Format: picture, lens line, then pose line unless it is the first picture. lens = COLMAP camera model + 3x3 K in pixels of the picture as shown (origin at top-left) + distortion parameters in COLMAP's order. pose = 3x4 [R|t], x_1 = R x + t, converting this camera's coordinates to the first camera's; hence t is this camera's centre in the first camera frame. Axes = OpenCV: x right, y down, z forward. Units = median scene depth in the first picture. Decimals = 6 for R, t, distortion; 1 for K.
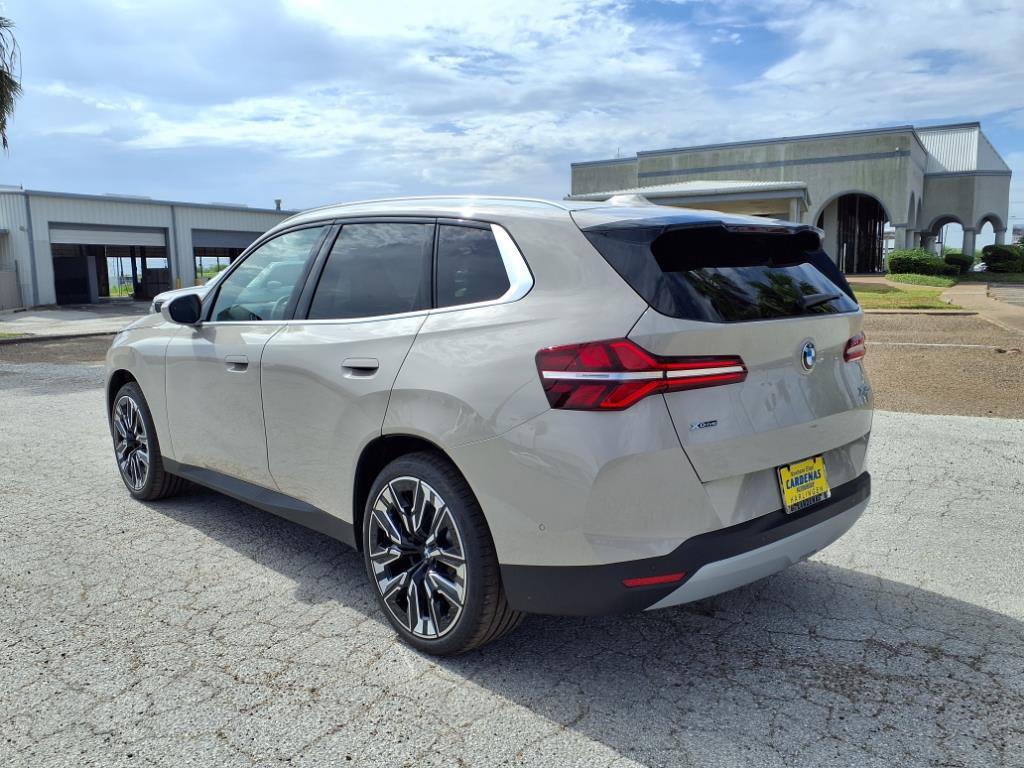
lens RADIAL K [[826.2, 0, 512.0], [0, 826.2, 384.0], [0, 0, 1]] dist [0.005069, 0.000313]
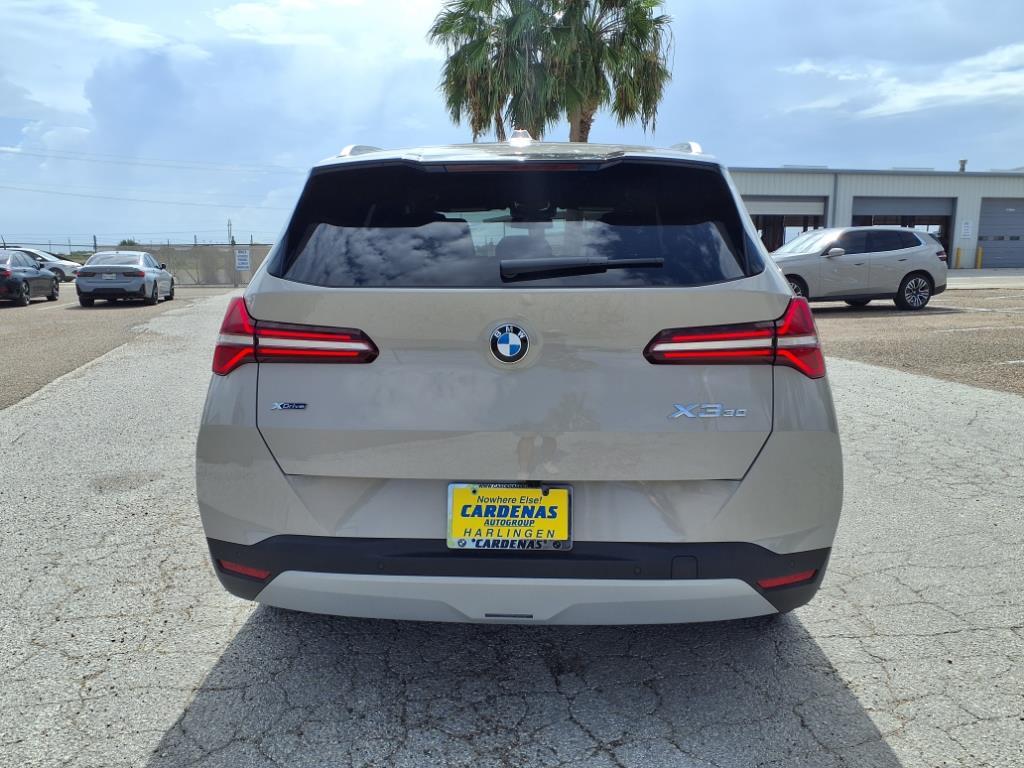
lens RADIAL K [[810.8, 0, 512.4], [0, 810.8, 389.8], [0, 0, 1]] dist [0.087334, -0.117907]
pose [[0.696366, 0.133812, -0.705102, 0.918501], [-0.102576, 0.990935, 0.086752, -0.059031], [0.710319, 0.011916, 0.703779, 0.543186]]
